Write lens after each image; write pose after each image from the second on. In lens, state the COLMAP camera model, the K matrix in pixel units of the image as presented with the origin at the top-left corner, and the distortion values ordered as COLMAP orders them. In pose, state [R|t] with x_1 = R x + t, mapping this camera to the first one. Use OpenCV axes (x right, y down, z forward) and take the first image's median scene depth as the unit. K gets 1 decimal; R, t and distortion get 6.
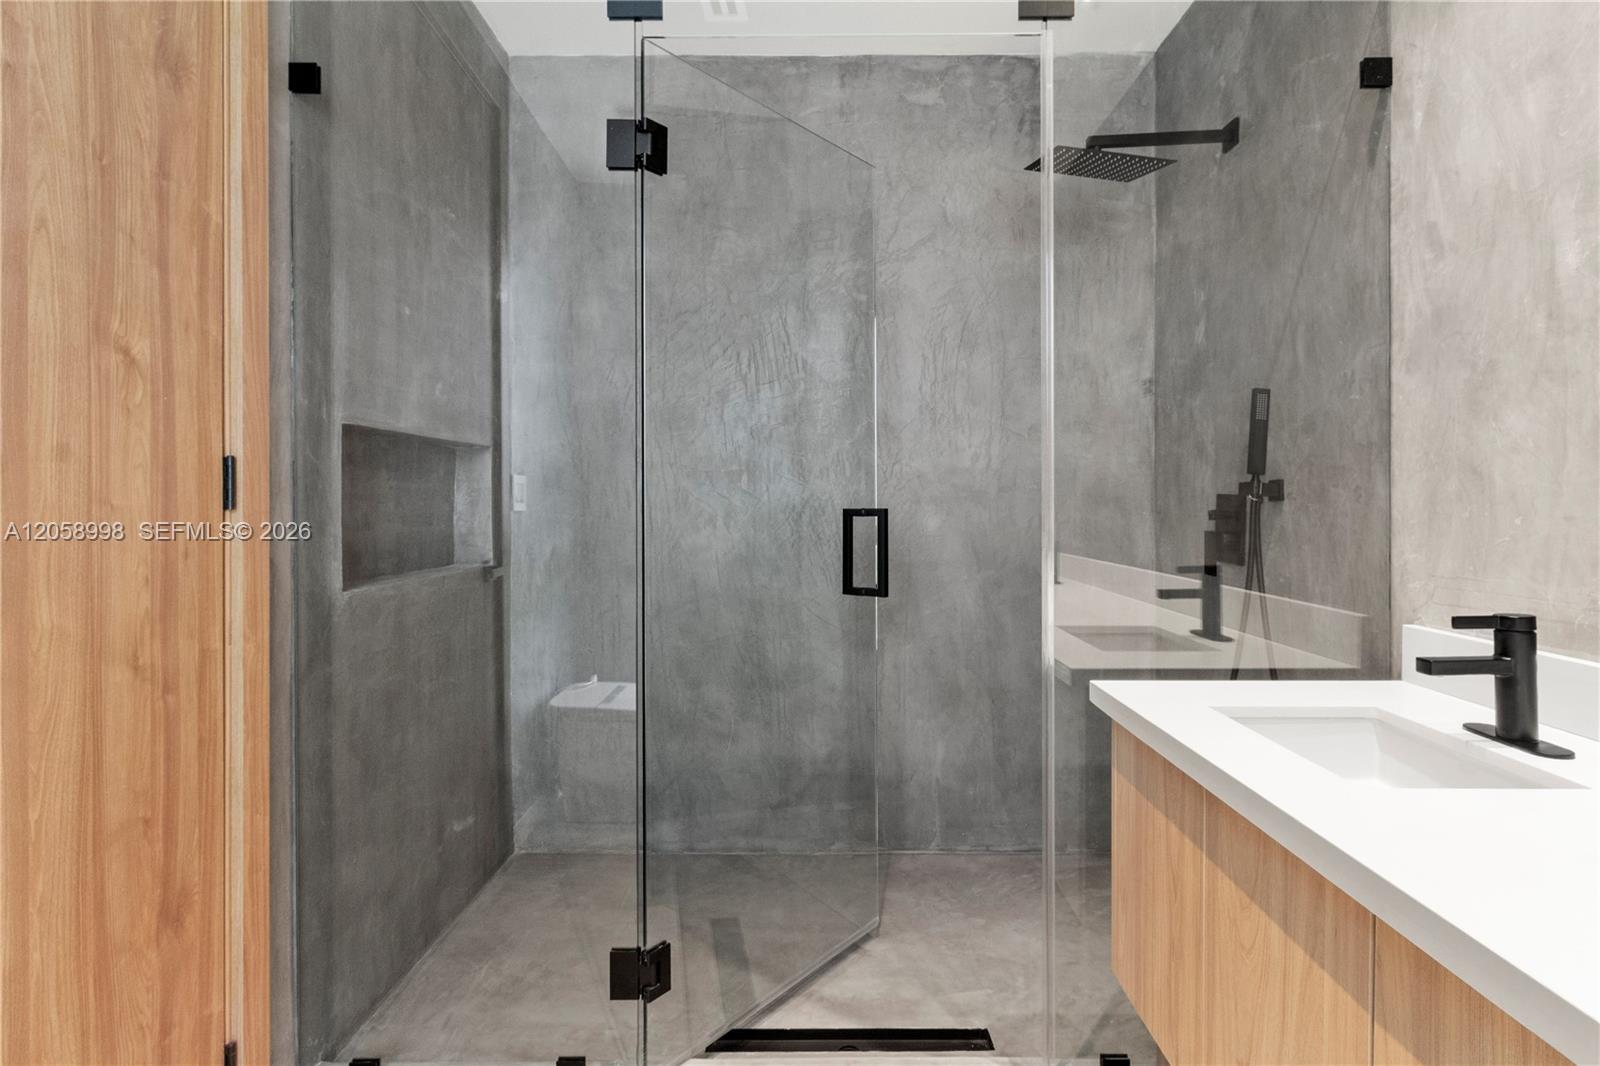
lens RADIAL K [[797.1, 0, 803.7], [0, 797.1, 519.3], [0, 0, 1]] dist [-0.008986, -0.000935]
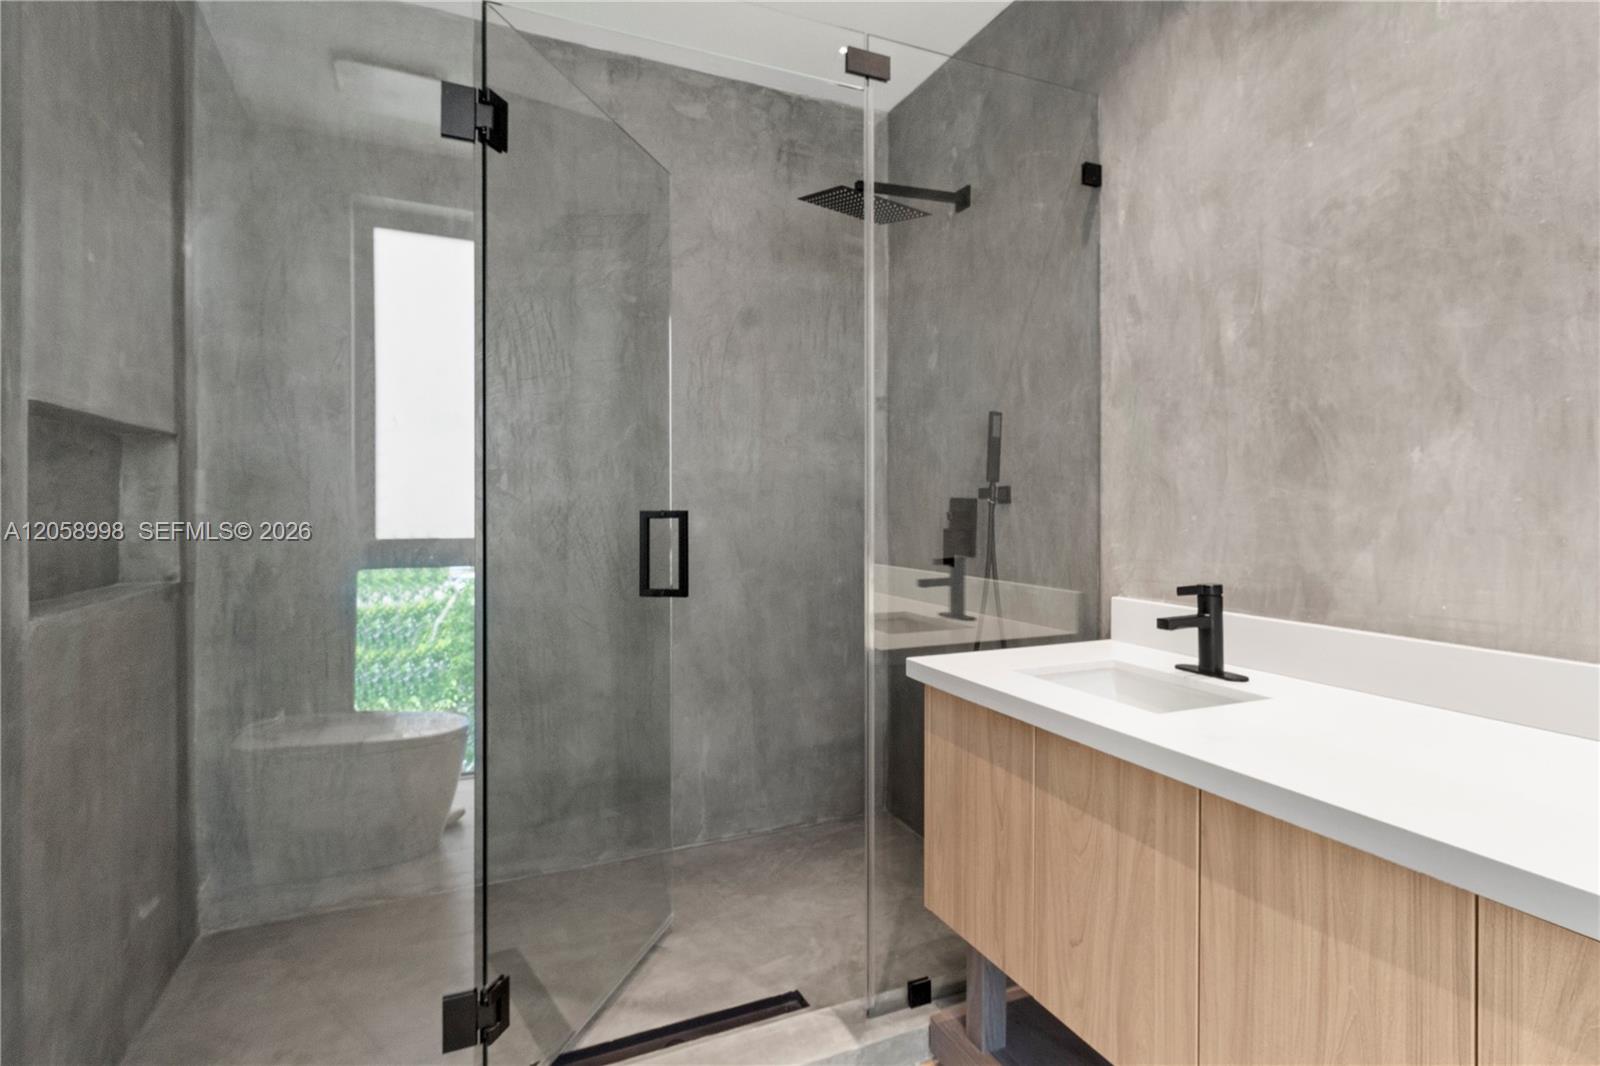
lens RADIAL K [[797.1, 0, 809.5], [0, 797.1, 522.6], [0, 0, 1]] dist [-0.008986, -0.000935]
pose [[0.908506, -0.008195, 0.417792, -0.205936], [0.008189, 0.999965, 0.001806, 0.001690], [-0.417792, 0.001780, 0.908541, 0.004935]]
